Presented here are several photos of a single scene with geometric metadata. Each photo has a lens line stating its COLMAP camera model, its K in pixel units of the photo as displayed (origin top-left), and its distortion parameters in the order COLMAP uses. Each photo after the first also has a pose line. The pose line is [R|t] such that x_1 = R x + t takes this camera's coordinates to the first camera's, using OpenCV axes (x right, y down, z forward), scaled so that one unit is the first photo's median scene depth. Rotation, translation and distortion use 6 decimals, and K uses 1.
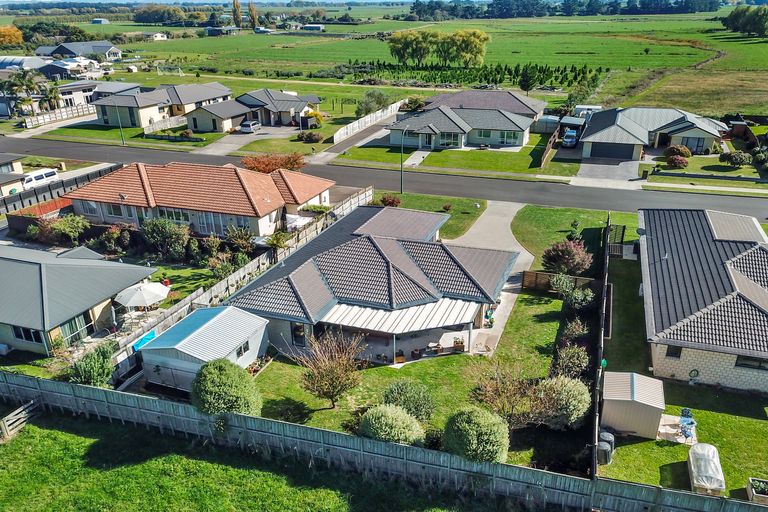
lens RADIAL K [[605.5, 0, 384.0], [0, 605.5, 256.0], [0, 0, 1]] dist [0.022149, -0.002322]
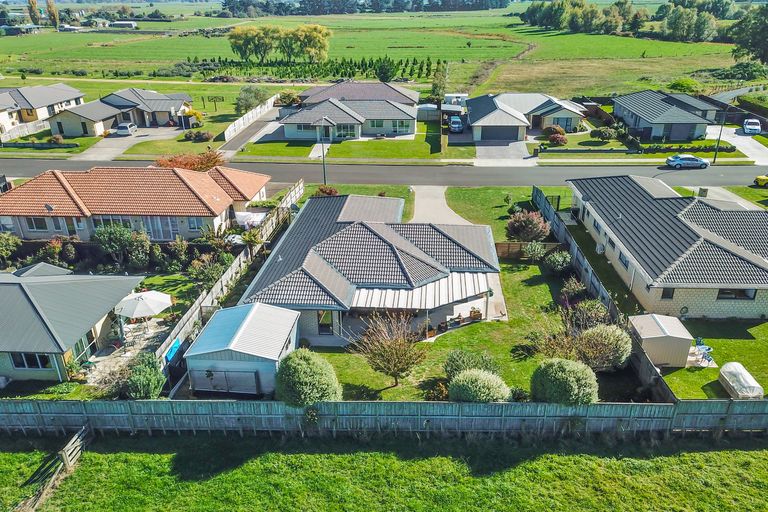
lens RADIAL K [[605.5, 0, 384.0], [0, 605.5, 256.0], [0, 0, 1]] dist [0.022149, -0.002322]
pose [[0.966373, -0.101097, 0.236437, -0.173003], [0.099662, 0.994858, 0.018042, 0.006912], [-0.237045, 0.006129, 0.971479, 0.006453]]
